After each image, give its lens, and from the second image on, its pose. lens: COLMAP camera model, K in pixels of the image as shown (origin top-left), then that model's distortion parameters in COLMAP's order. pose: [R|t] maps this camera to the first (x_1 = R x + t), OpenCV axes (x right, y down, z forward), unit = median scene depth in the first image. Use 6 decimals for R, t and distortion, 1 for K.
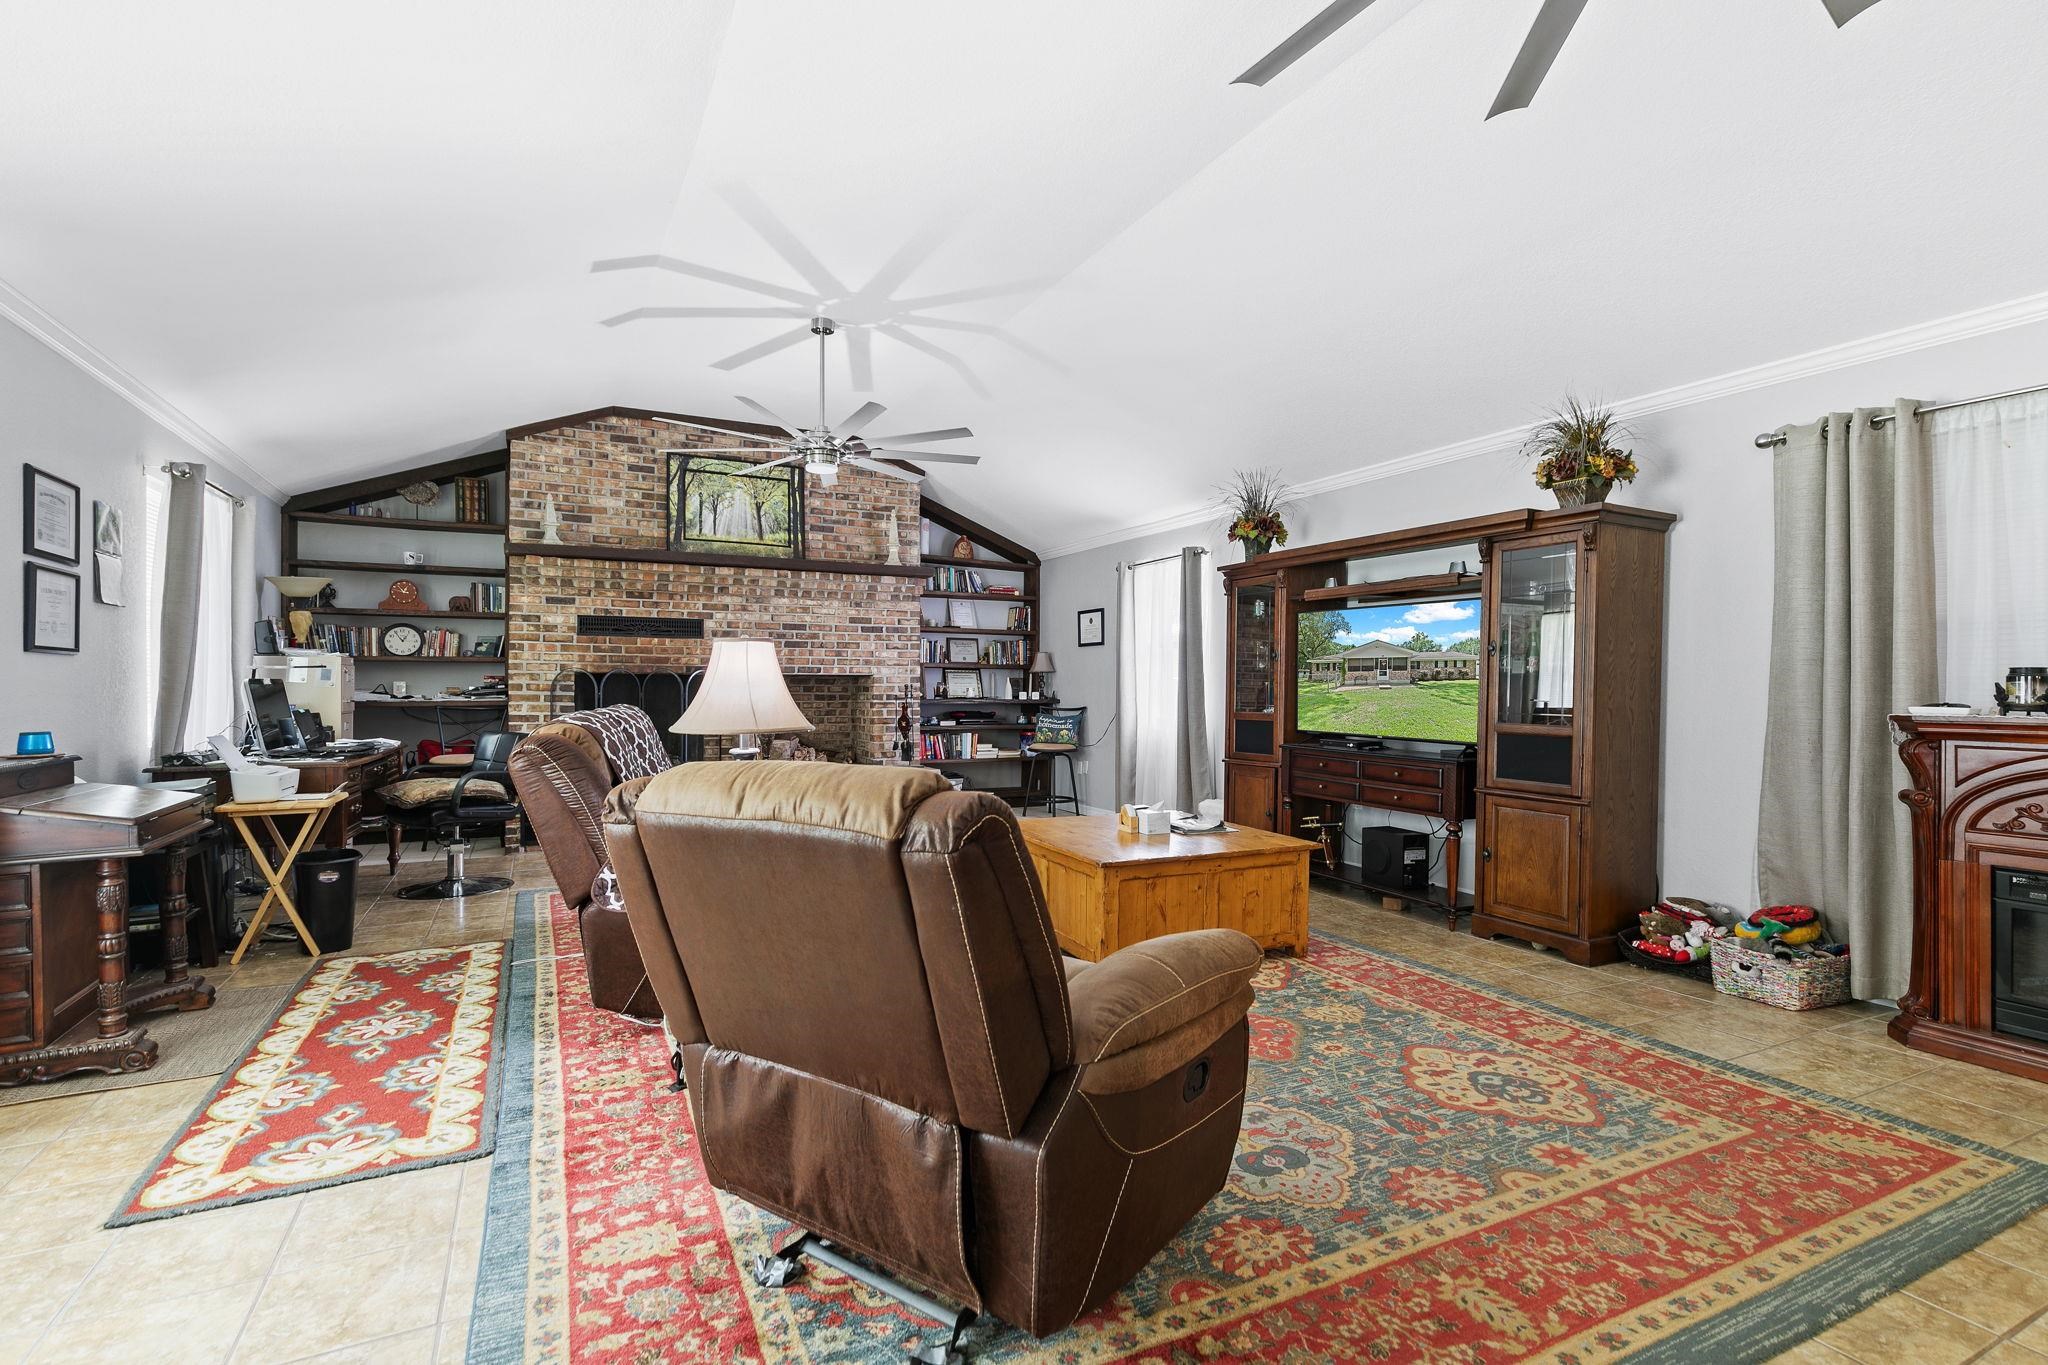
lens RADIAL K [[942.5, 0, 1018.4], [0, 942.5, 691.9], [0, 0, 1]] dist [0.006017, 0.000341]
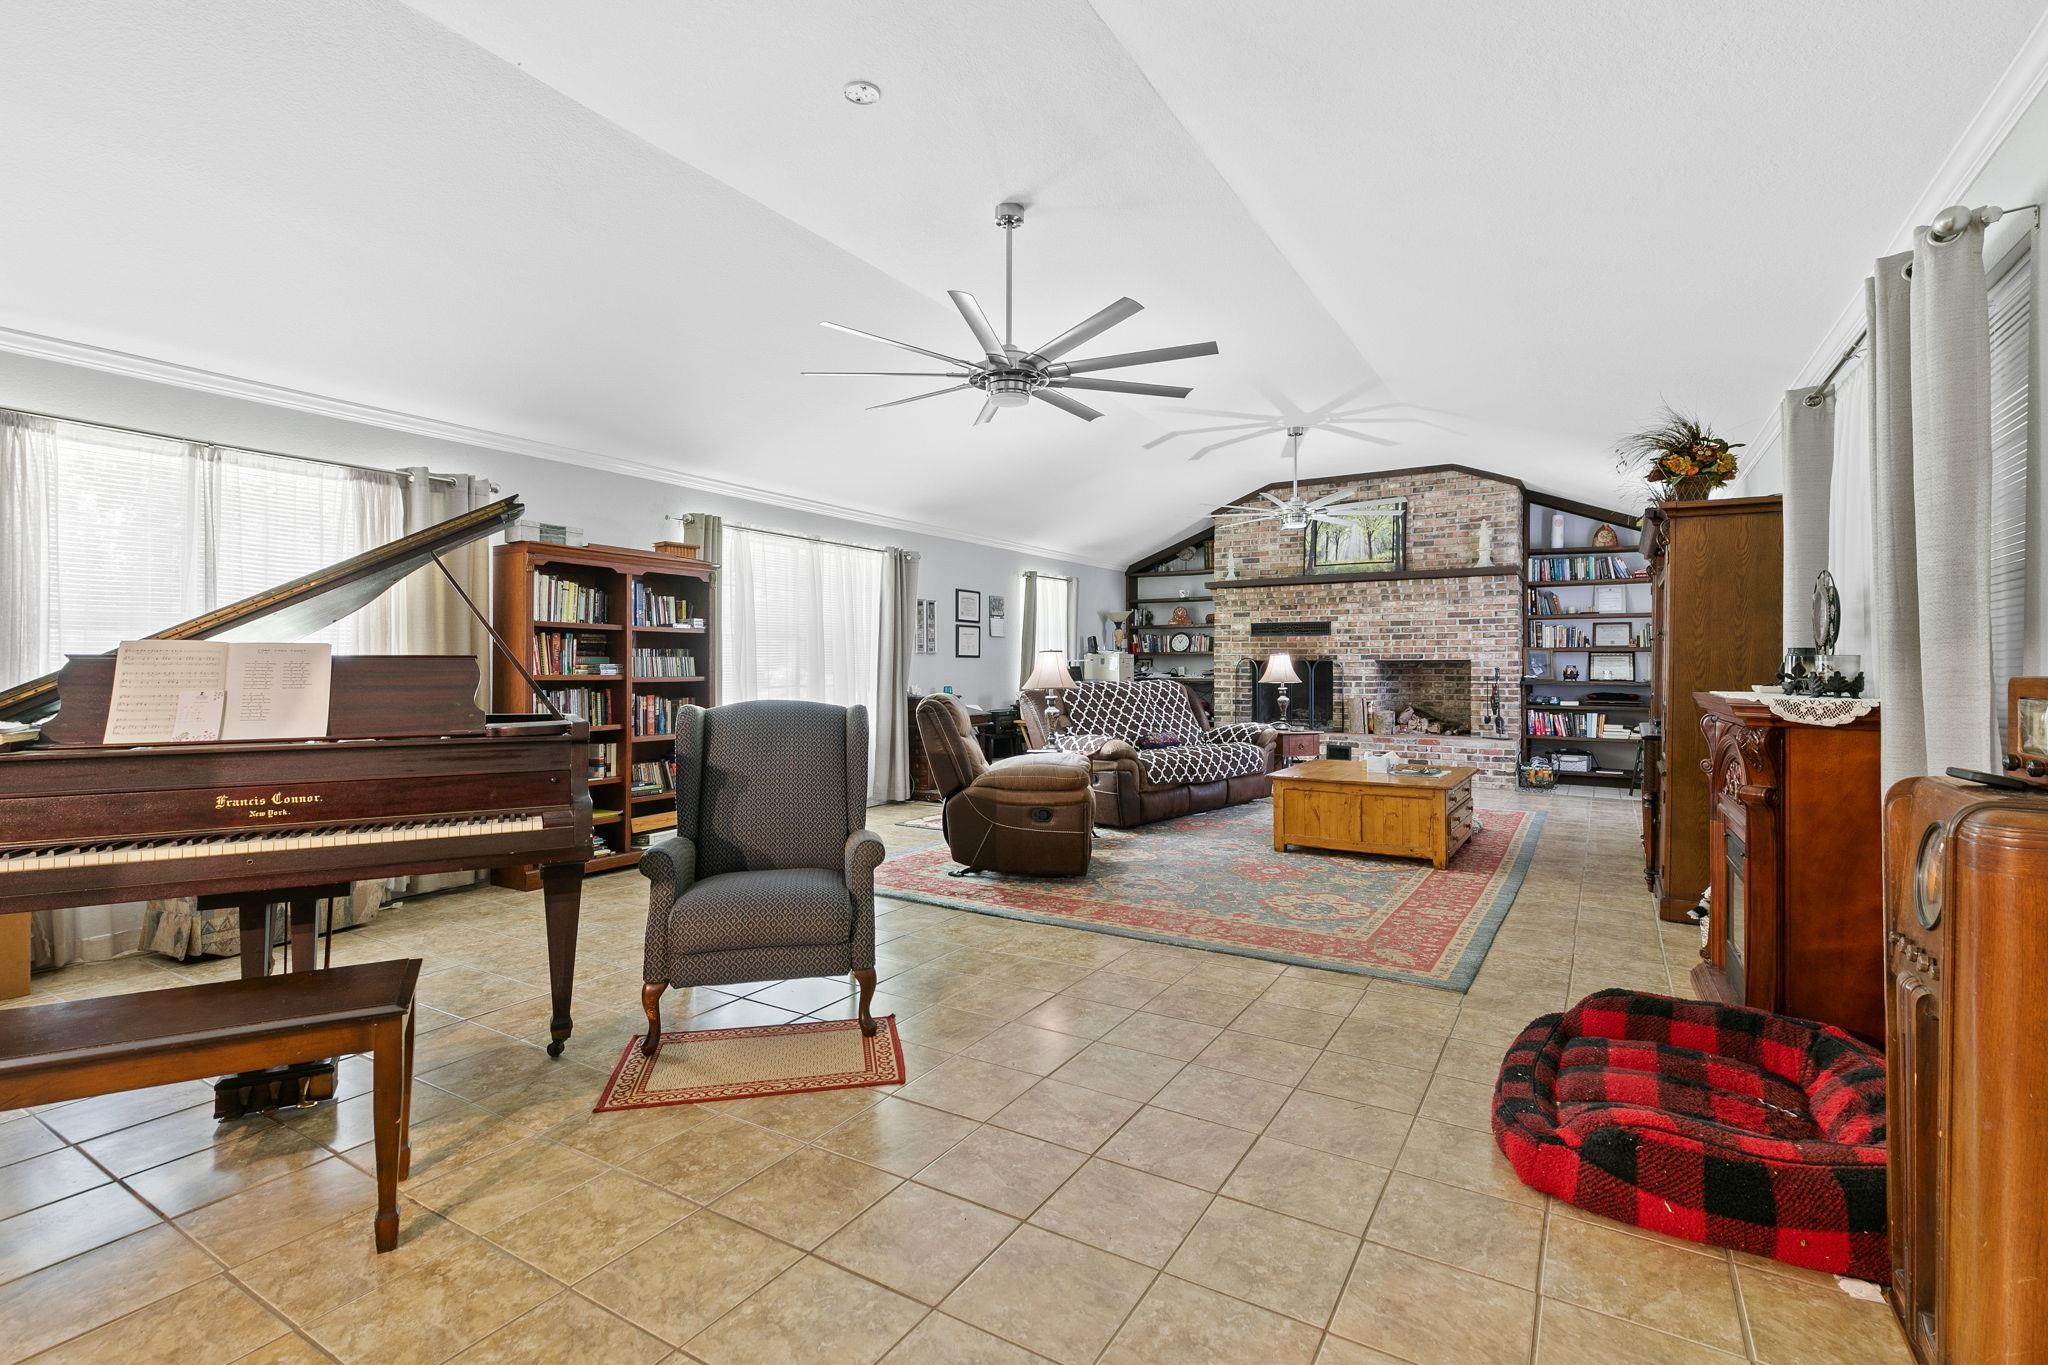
lens RADIAL K [[942.5, 0, 1030.1], [0, 942.5, 669.9], [0, 0, 1]] dist [0.006017, 0.000341]
pose [[0.532181, -0.001695, -0.846629, 0.628033], [-0.003301, 0.999986, -0.004077, 0.001727], [0.846624, 0.004964, 0.532168, -0.120508]]
